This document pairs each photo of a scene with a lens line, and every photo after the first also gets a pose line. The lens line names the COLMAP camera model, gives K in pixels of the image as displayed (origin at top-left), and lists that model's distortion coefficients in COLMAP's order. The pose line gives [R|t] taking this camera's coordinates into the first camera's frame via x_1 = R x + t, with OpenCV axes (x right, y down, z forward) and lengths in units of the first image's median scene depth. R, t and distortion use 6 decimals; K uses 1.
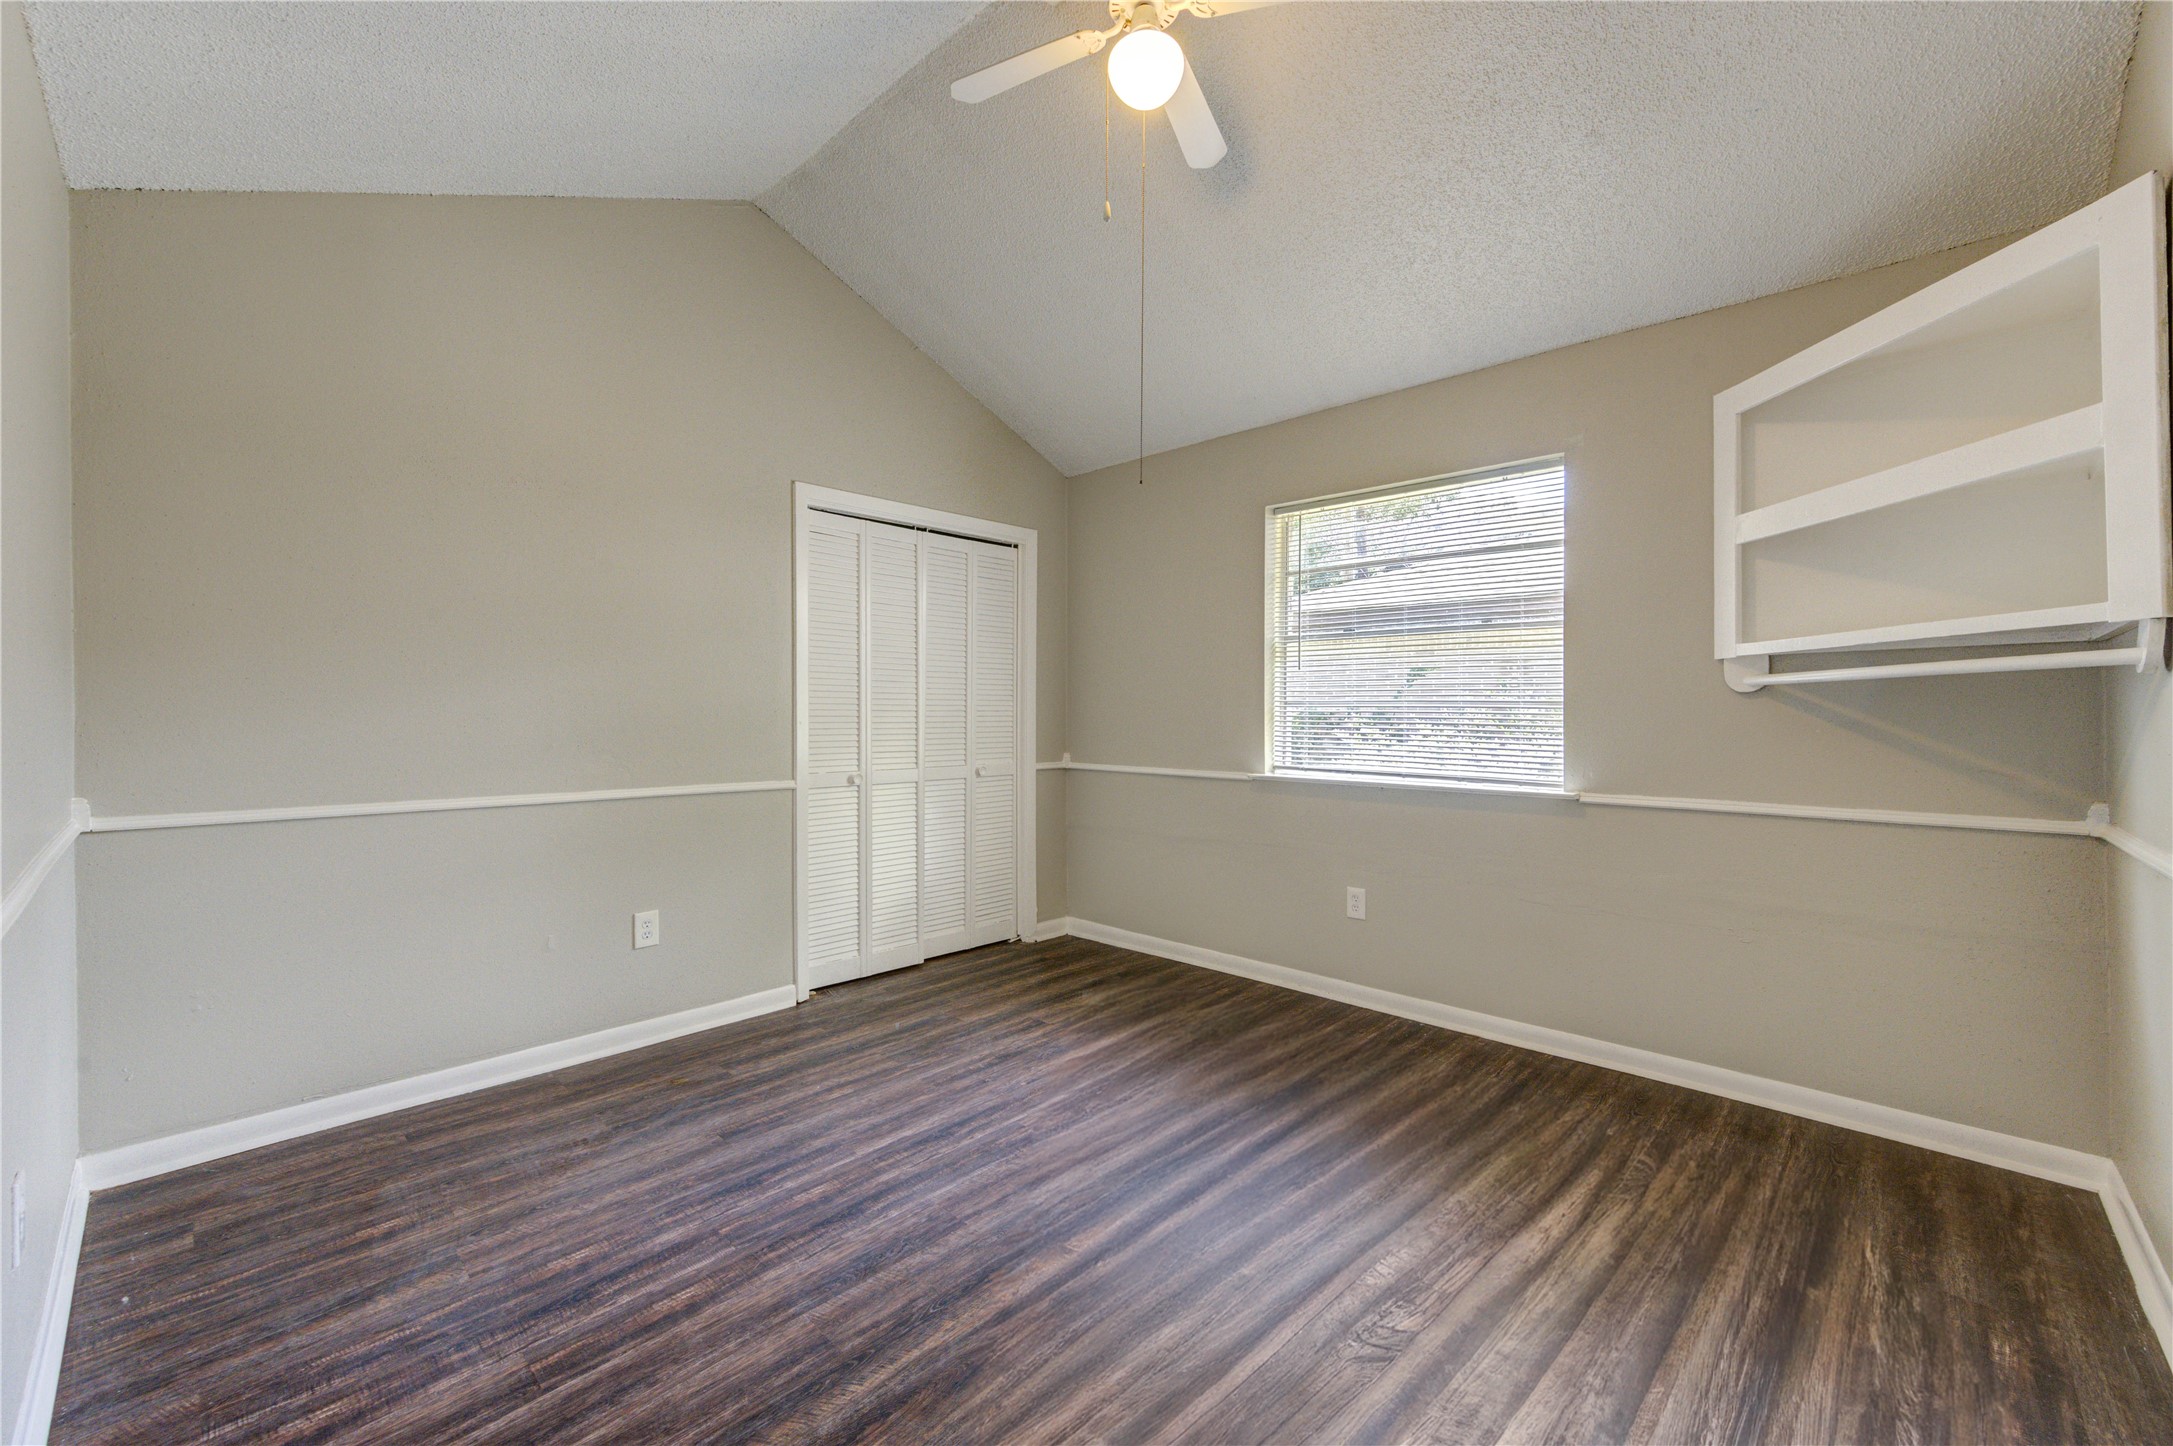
lens RADIAL K [[856.3, 0, 1088.7], [0, 856.3, 720.1], [0, 0, 1]] dist [0.006072, -0.000296]
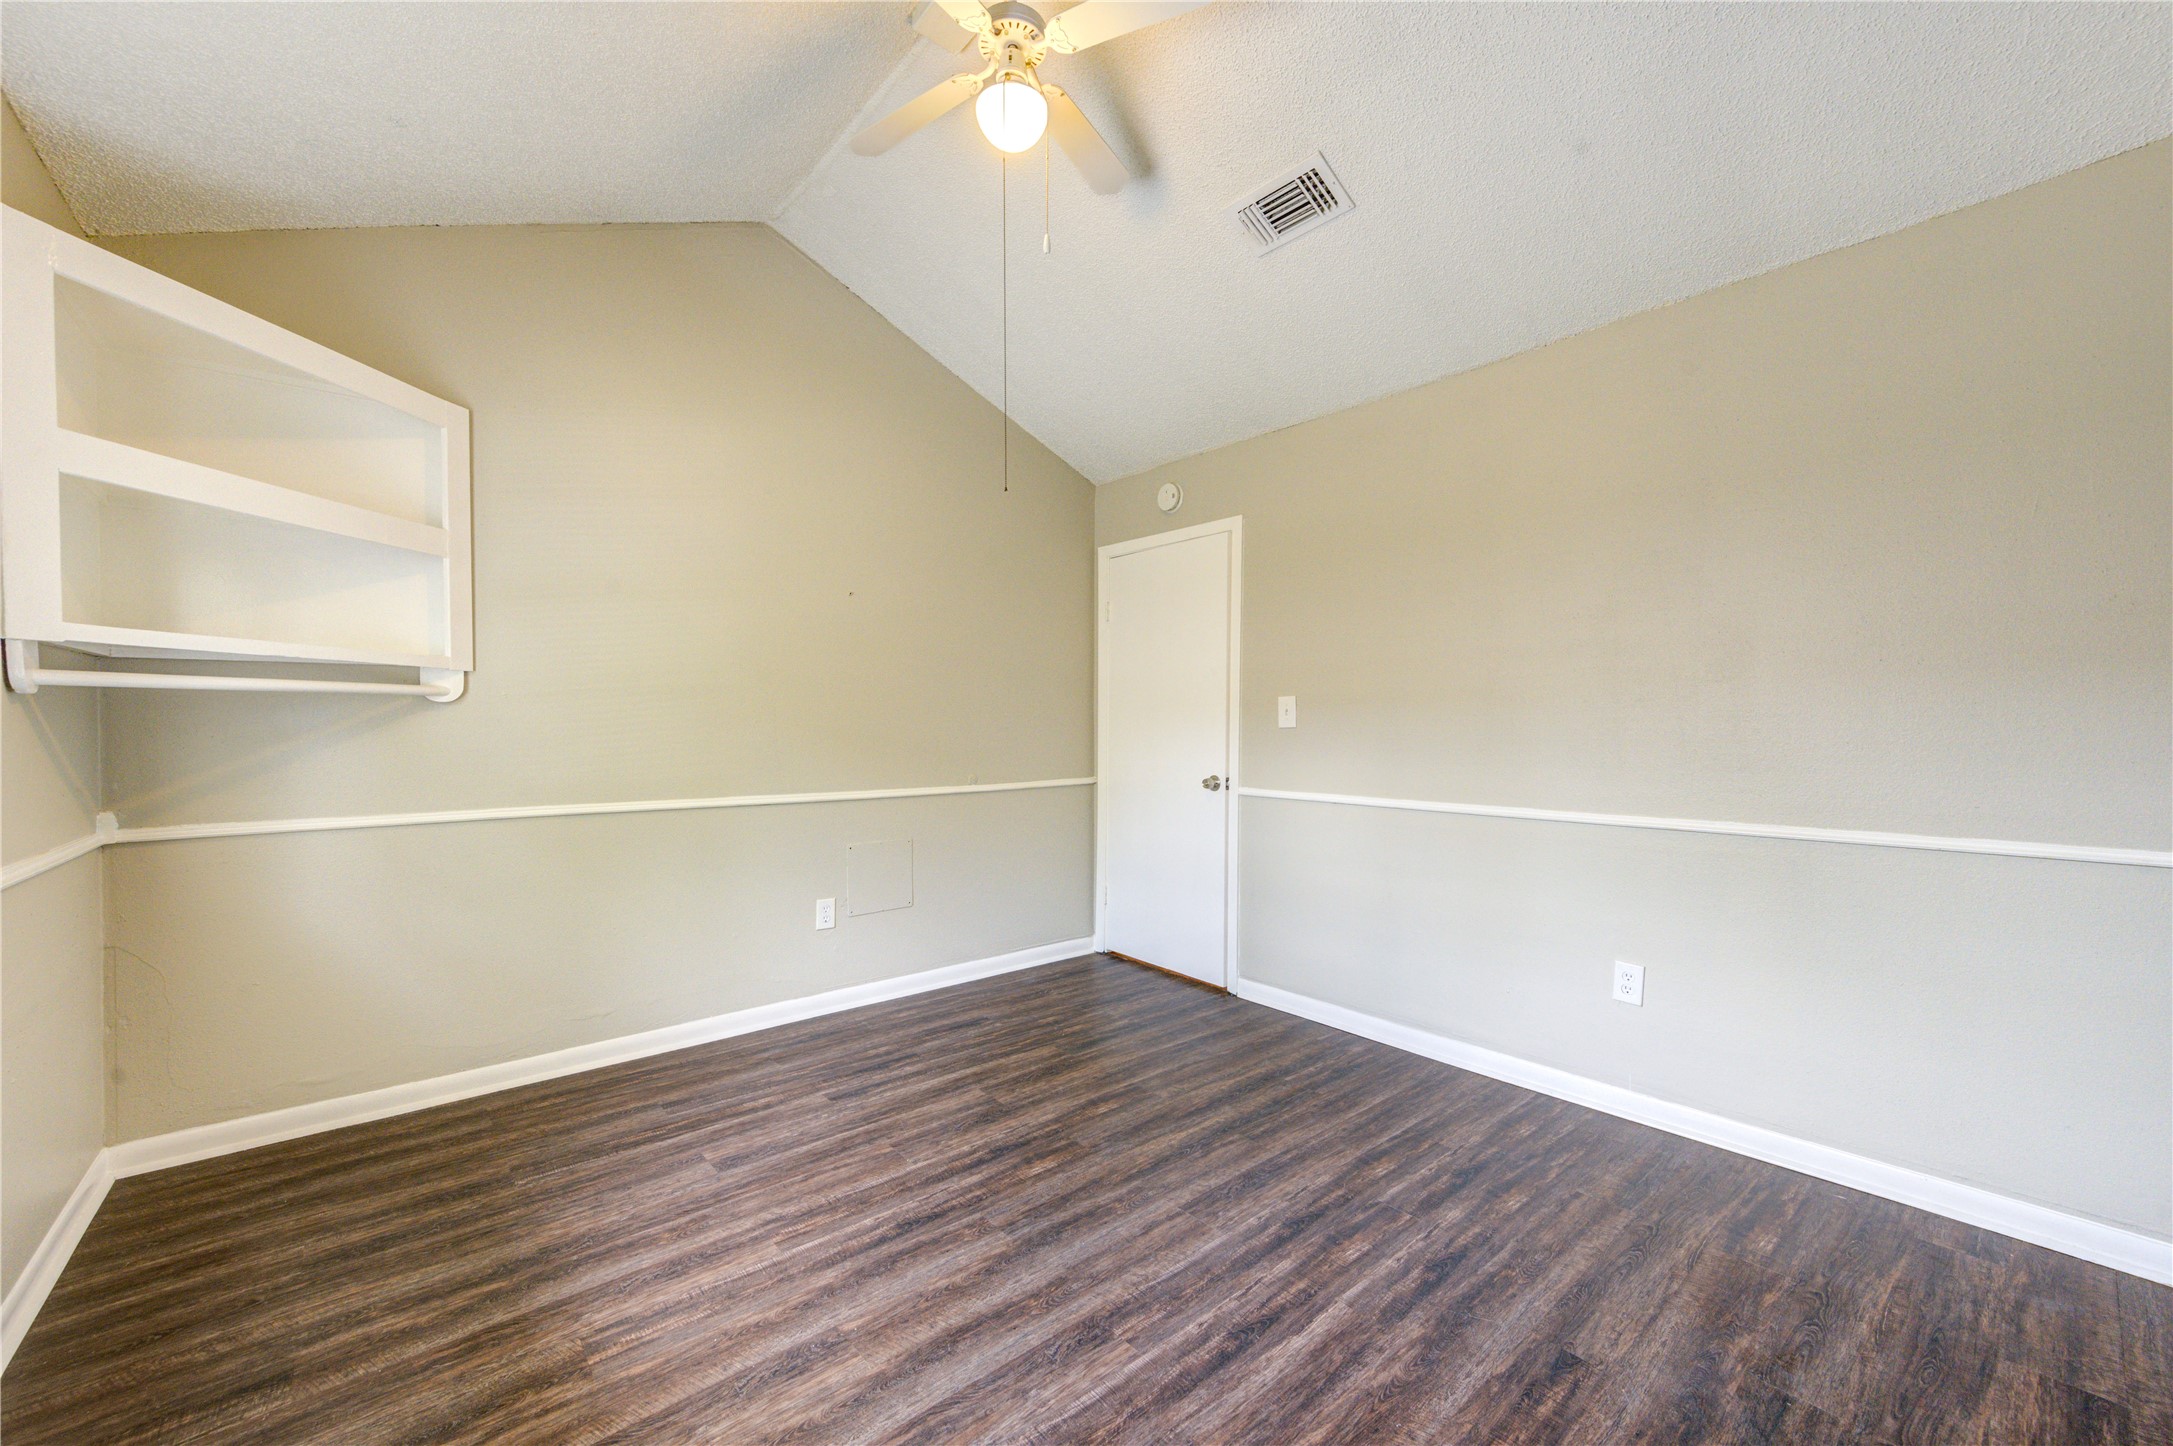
lens RADIAL K [[856.3, 0, 1086.1], [0, 856.3, 728.2], [0, 0, 1]] dist [0.006072, -0.000296]
pose [[-0.994173, -0.000979, 0.107795, -0.136051], [-0.000429, 0.999987, 0.005125, -0.013603], [-0.107798, 0.005049, -0.994160, 1.973765]]
